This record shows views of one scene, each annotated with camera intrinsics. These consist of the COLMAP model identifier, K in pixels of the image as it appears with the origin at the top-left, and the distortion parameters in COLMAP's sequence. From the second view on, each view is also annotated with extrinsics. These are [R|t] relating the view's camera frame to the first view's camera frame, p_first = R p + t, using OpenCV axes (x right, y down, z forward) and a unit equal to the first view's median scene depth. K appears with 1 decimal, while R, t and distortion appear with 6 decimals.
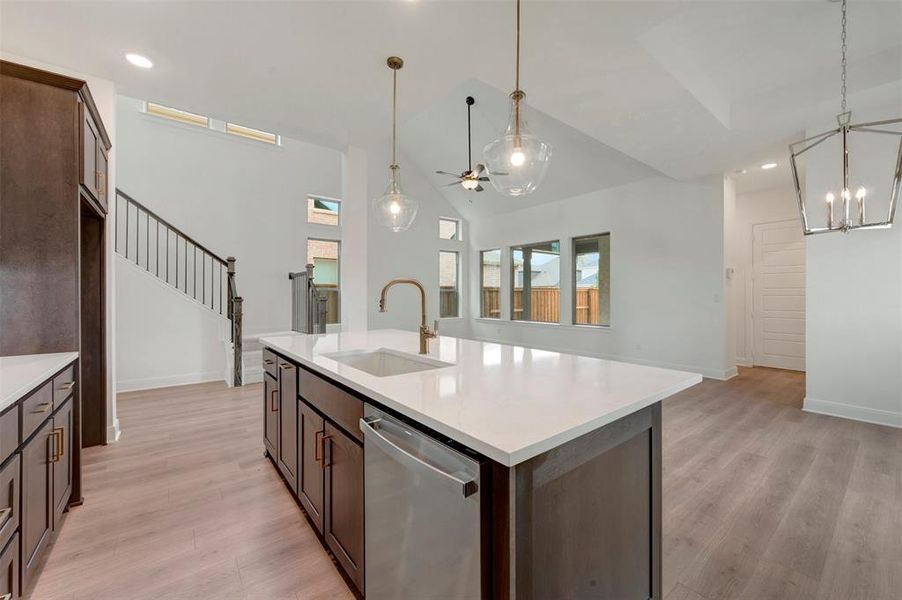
lens RADIAL K [[359.0, 0, 452.9], [0, 359.0, 293.3], [0, 0, 1]] dist [0.000088, 0.000428]
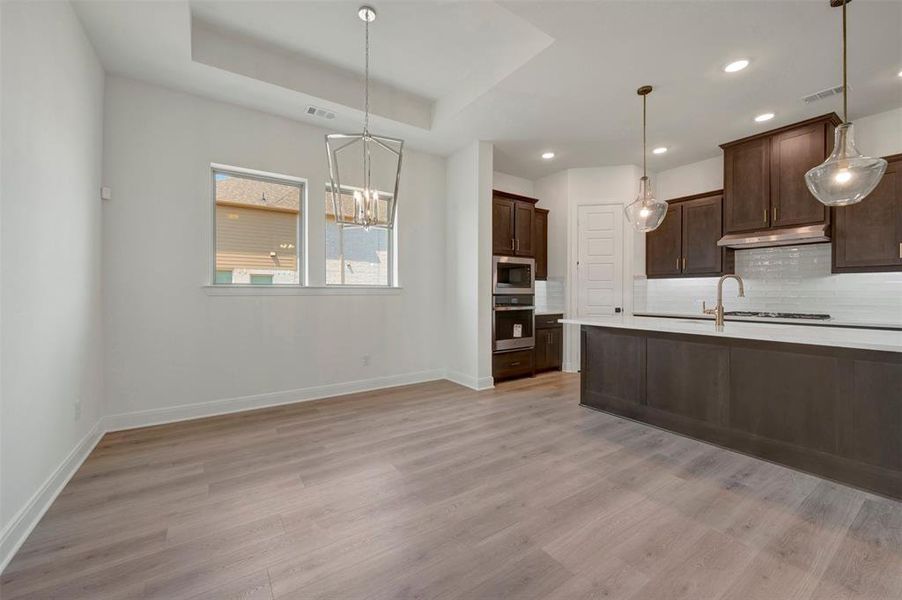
lens RADIAL K [[359.0, 0, 452.8], [0, 359.0, 292.4], [0, 0, 1]] dist [0.000088, 0.000428]
pose [[-0.996921, -0.001224, 0.078398, 0.349903], [-0.001584, 0.999988, -0.004536, 0.016679], [-0.078392, -0.004646, -0.996912, 0.995144]]
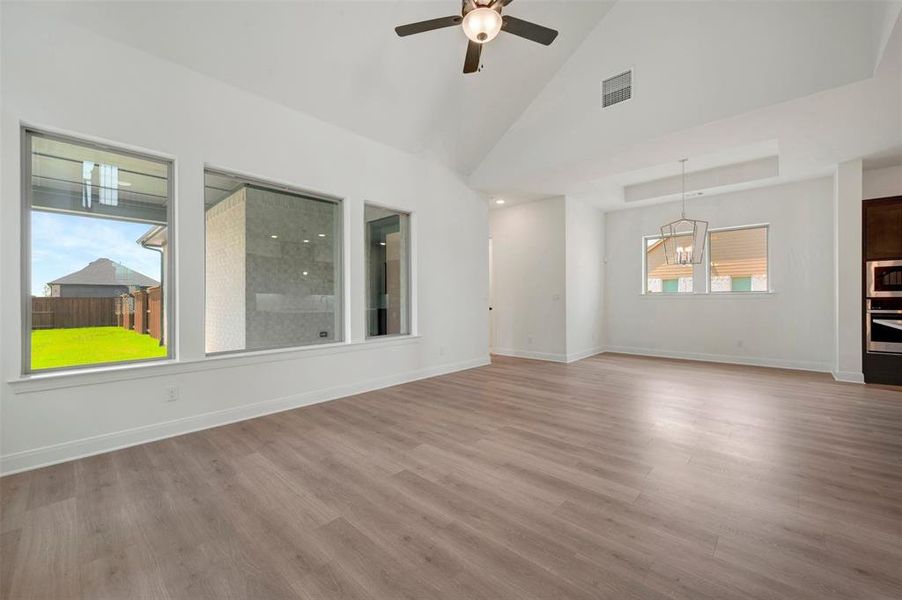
lens RADIAL K [[359.0, 0, 451.0], [0, 359.0, 297.5], [0, 0, 1]] dist [0.000088, 0.000428]
pose [[-0.150561, 0.004684, 0.988590, -0.443222], [0.001659, 0.999989, -0.004486, 0.019807], [-0.988599, 0.000965, -0.150567, 1.327794]]
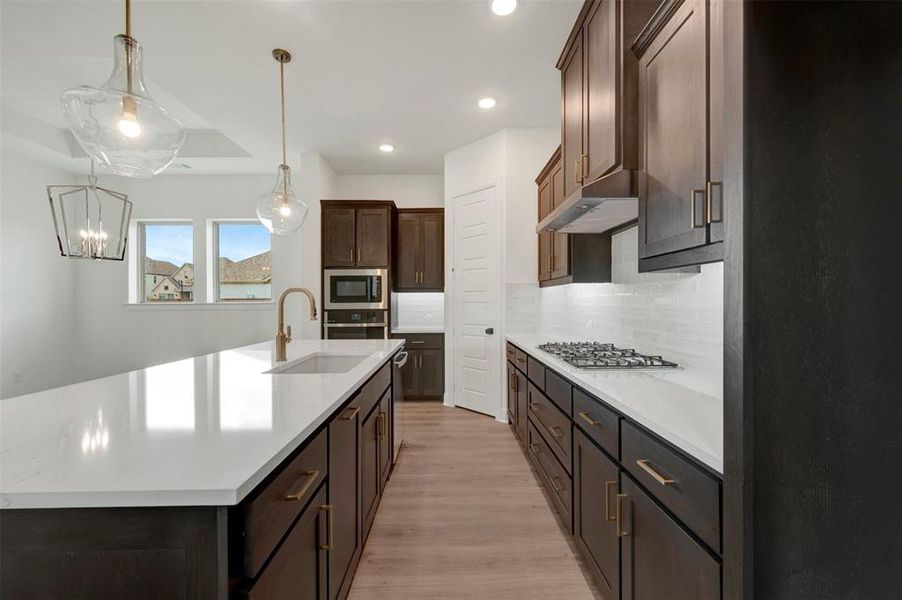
lens RADIAL K [[359.0, 0, 445.7], [0, 359.0, 303.1], [0, 0, 1]] dist [0.000088, 0.000428]
pose [[-0.779098, 0.001698, 0.626900, -0.424270], [0.002991, 0.999995, 0.001010, 0.001486], [-0.626895, 0.002662, -0.779099, 0.587618]]
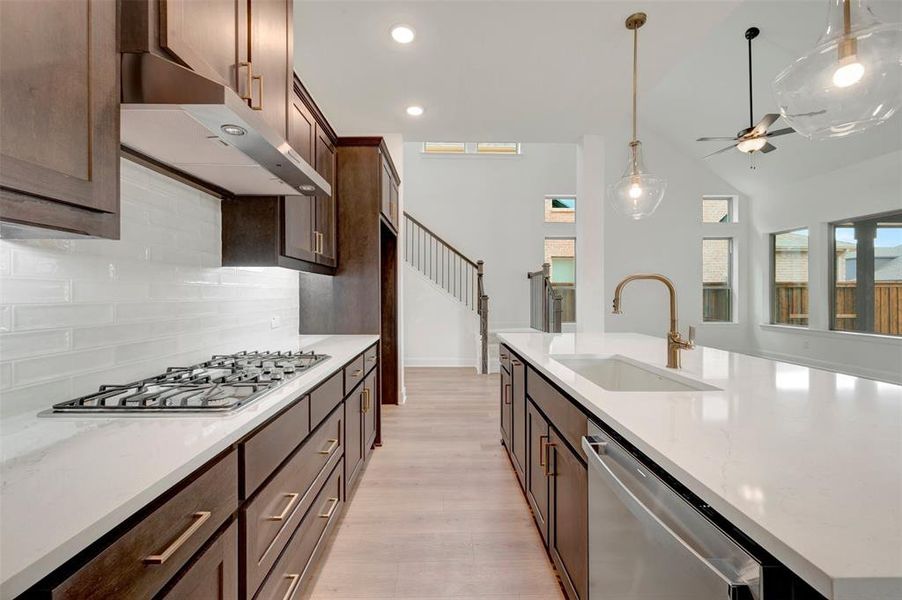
lens RADIAL K [[359.0, 0, 450.7], [0, 359.0, 293.7], [0, 0, 1]] dist [0.000088, 0.000428]
pose [[0.795216, 0.000281, -0.606326, 0.003654], [0.002976, 0.999986, 0.004367, -0.000031], [0.606319, -0.005277, 0.795204, 0.029491]]
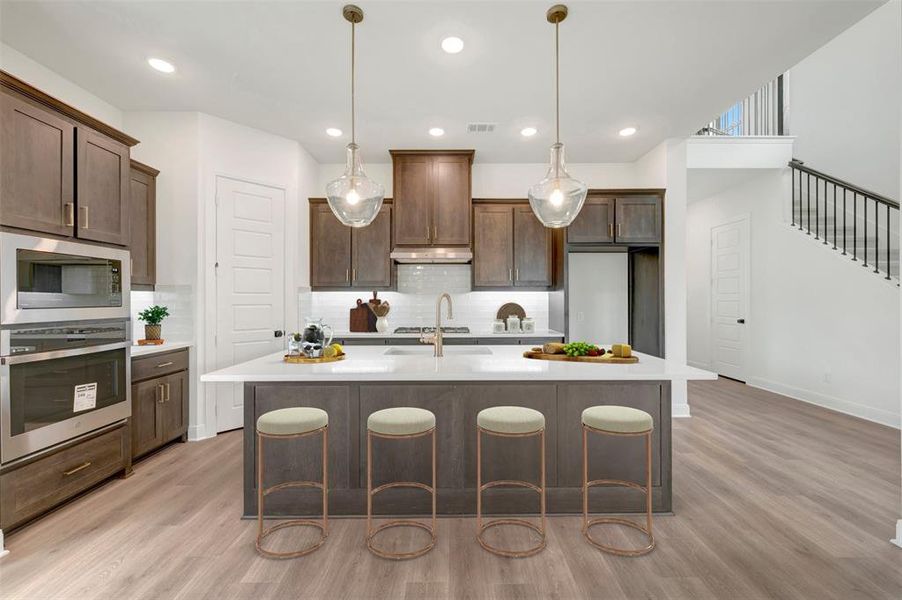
lens RADIAL K [[359.0, 0, 453.4], [0, 359.0, 299.8], [0, 0, 1]] dist [0.000088, 0.000428]
pose [[-0.621218, 0.001889, -0.783636, 0.321025], [0.004494, 0.999989, -0.001152, -0.006028], [0.783625, -0.004237, -0.621219, 0.693917]]
